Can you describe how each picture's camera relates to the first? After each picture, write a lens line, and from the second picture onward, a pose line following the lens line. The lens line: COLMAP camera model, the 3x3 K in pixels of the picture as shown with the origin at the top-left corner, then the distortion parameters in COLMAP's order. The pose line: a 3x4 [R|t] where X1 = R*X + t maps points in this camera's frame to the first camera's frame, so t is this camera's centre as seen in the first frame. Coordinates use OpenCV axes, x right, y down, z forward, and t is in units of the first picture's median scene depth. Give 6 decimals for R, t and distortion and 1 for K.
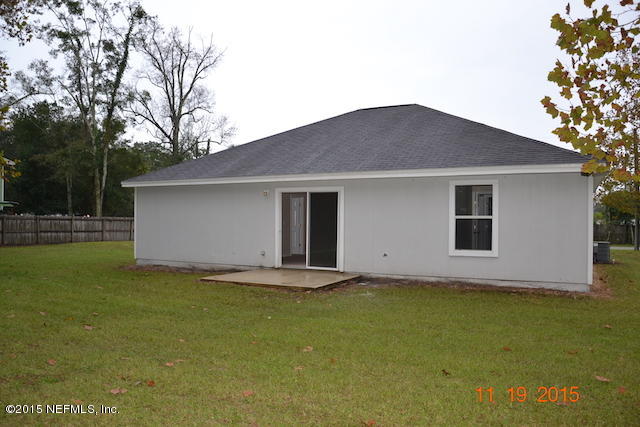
lens RADIAL K [[496.5, 0, 320.0], [0, 496.5, 213.5], [0, 0, 1]] dist [-0.127301, 0.003457]
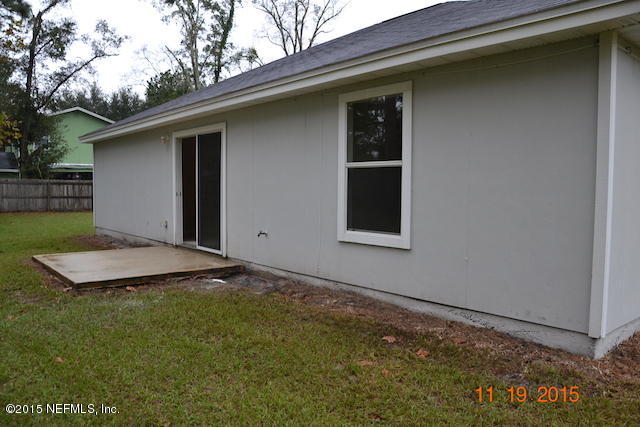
lens RADIAL K [[496.5, 0, 320.0], [0, 496.5, 213.5], [0, 0, 1]] dist [-0.127301, 0.003457]
pose [[0.926418, 0.019231, -0.376005, 0.378921], [0.005628, 0.997876, 0.064901, 0.020419], [0.376455, -0.062242, 0.924342, 0.441195]]
